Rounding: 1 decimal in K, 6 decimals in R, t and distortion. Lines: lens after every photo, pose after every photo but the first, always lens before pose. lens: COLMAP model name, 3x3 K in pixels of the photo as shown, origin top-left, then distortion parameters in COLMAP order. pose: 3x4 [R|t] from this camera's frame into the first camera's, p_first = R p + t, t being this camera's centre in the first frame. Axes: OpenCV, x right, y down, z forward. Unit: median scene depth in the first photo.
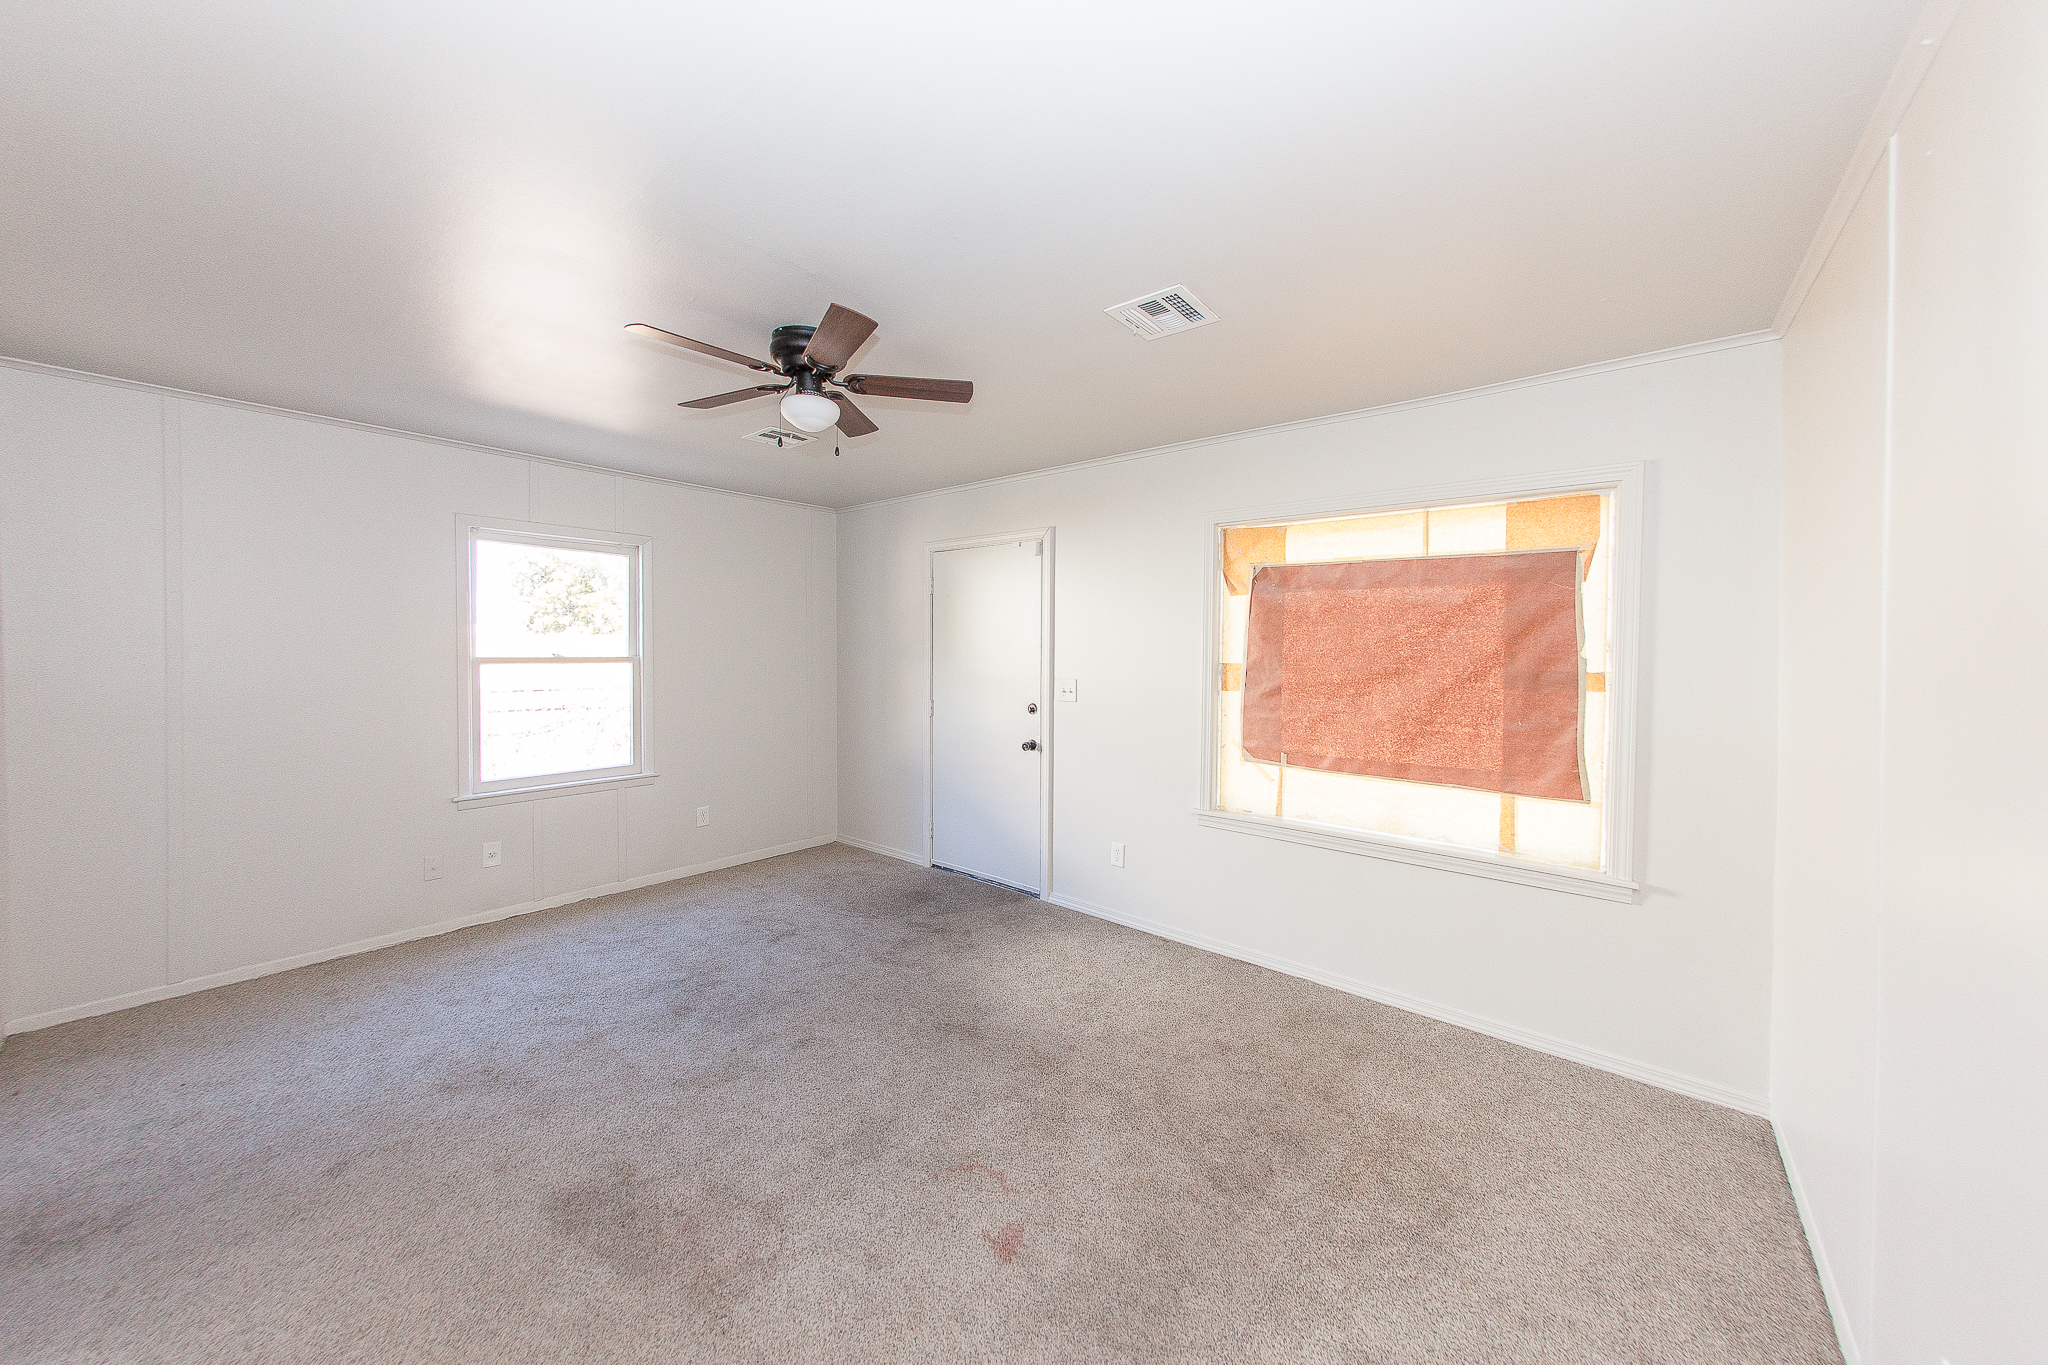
lens RADIAL K [[720.1, 0, 1045.2], [0, 720.1, 658.5], [0, 0, 1]] dist [-0.000027, 0.000000]
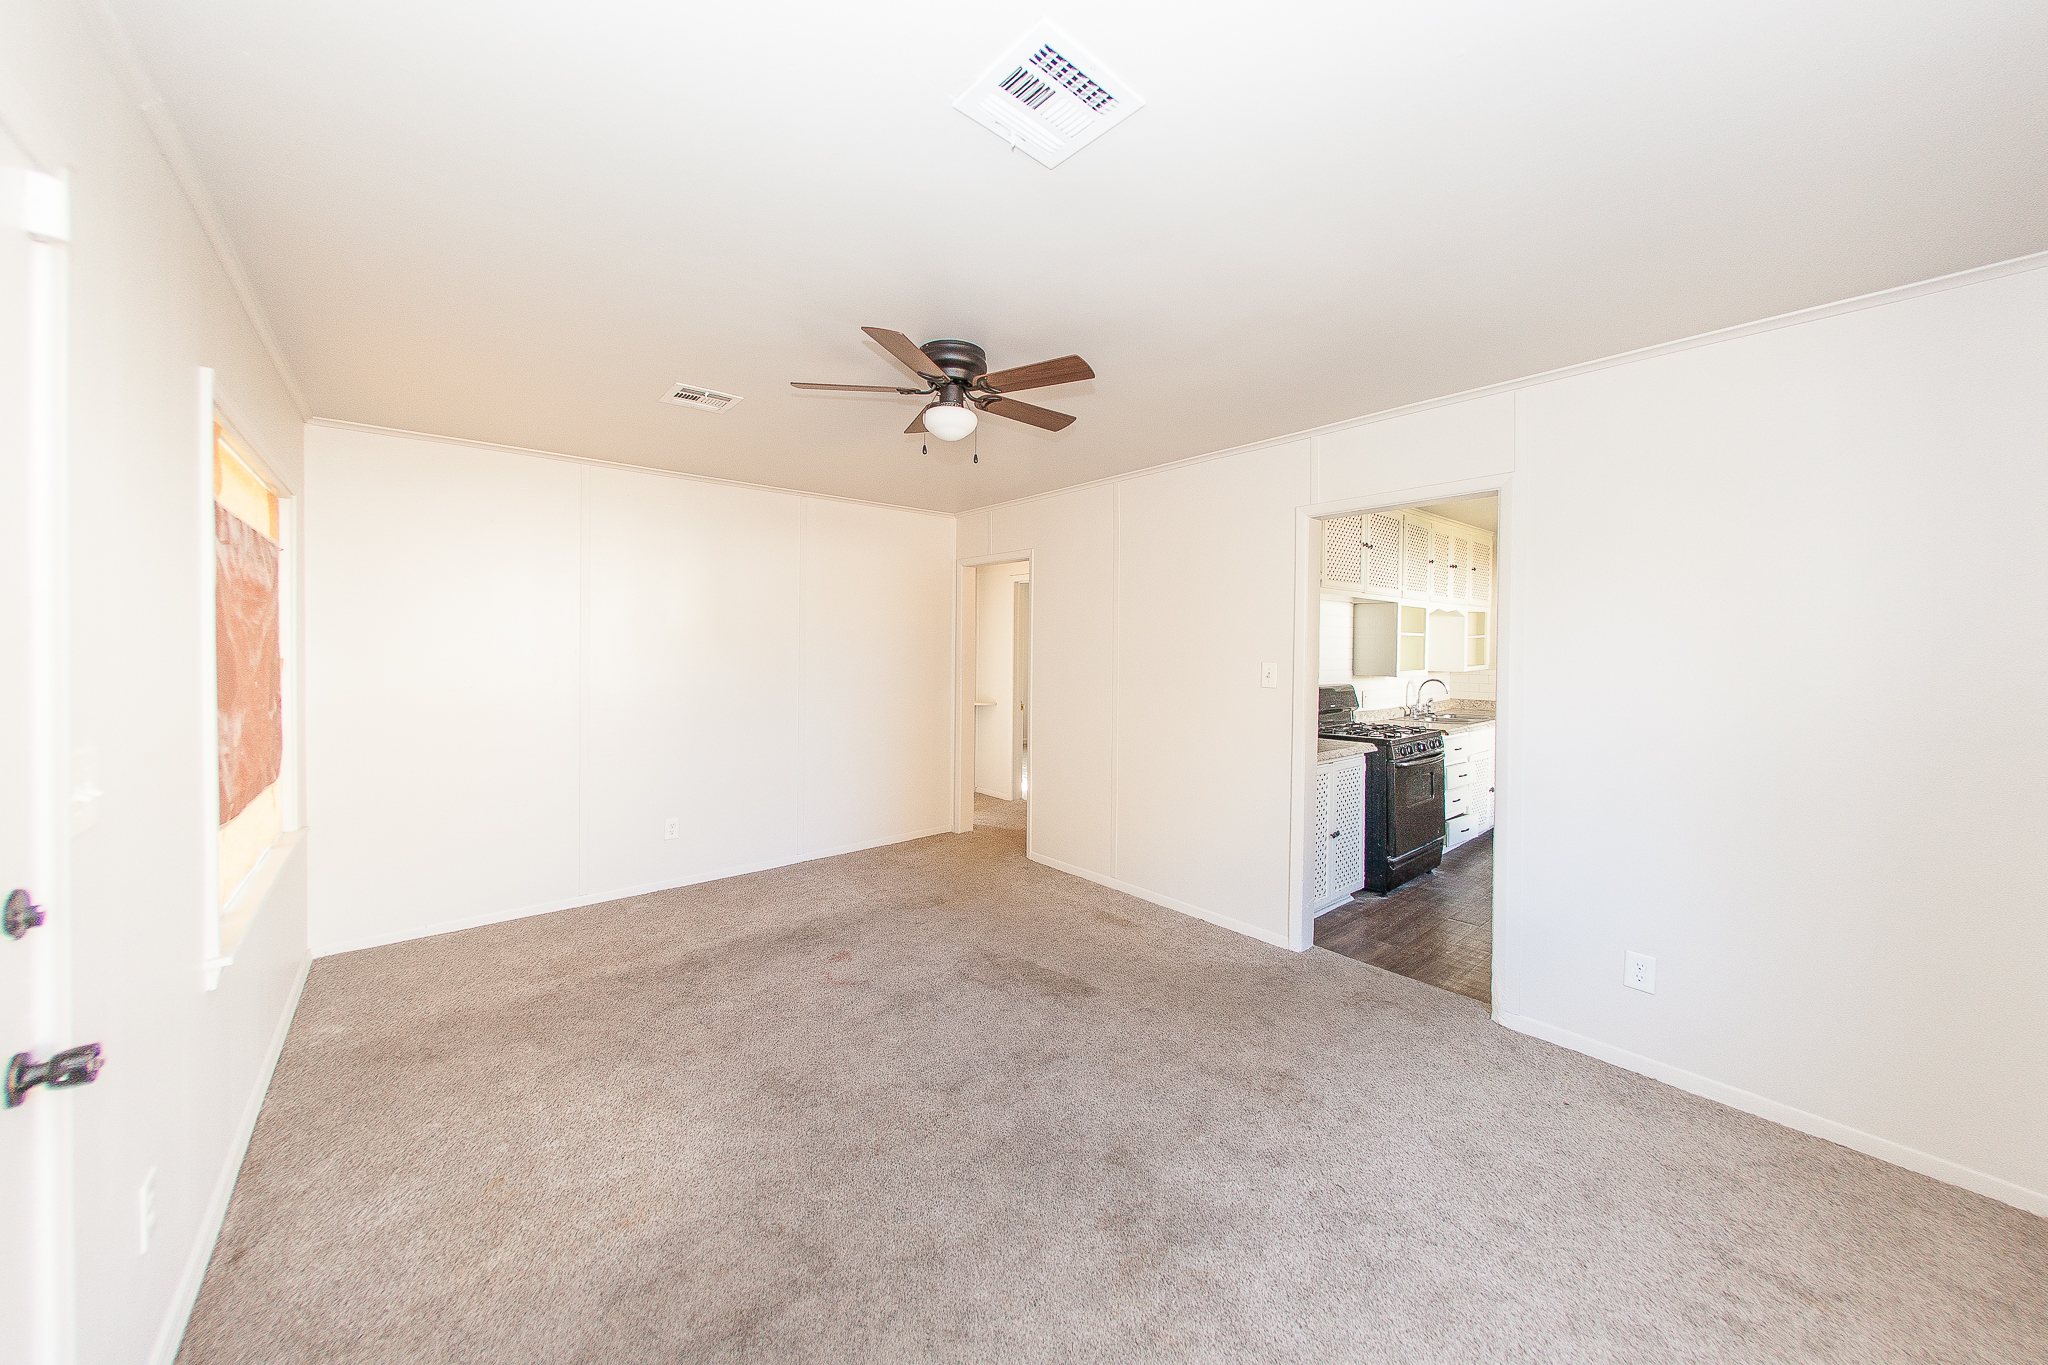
lens RADIAL K [[720.1, 0, 1045.2], [0, 720.1, 658.5], [0, 0, 1]] dist [-0.000027, 0.000000]
pose [[-0.988149, -0.021231, 0.152021, -0.485182], [-0.015267, 0.999071, 0.040291, -0.032951], [-0.152735, 0.037493, -0.987556, 1.563845]]
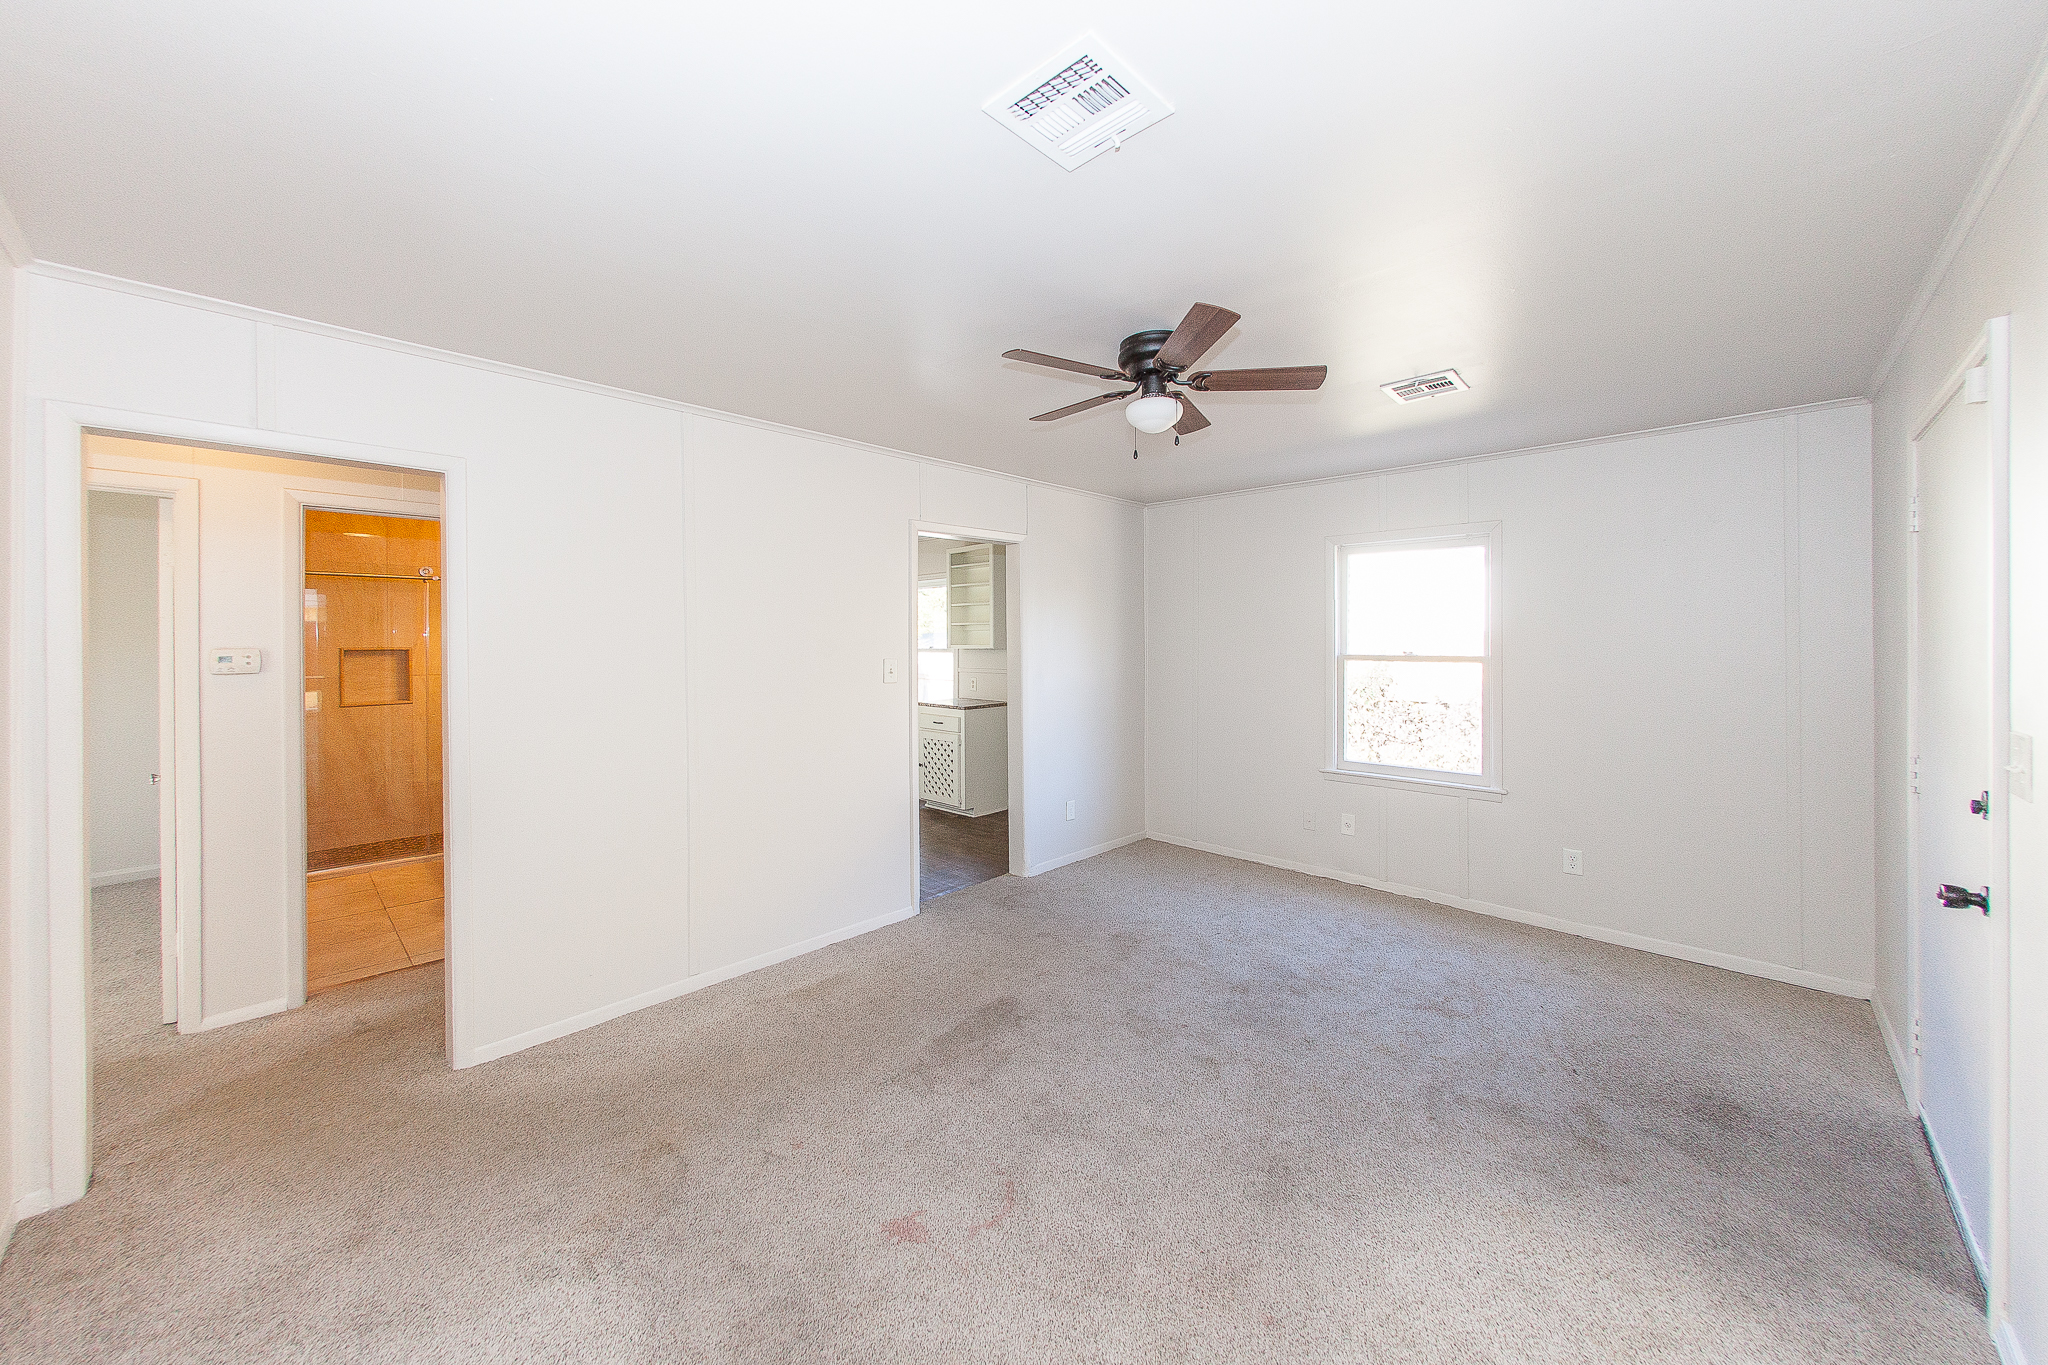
lens RADIAL K [[732.8, 0, 1026.3], [0, 732.8, 644.8], [0, 0, 1]] dist [-0.000298, -0.000021]
pose [[-0.078869, -0.001753, -0.996883, 0.548214], [-0.015498, 0.999880, -0.000532, -0.010342], [0.996765, 0.015408, -0.078886, 0.700995]]
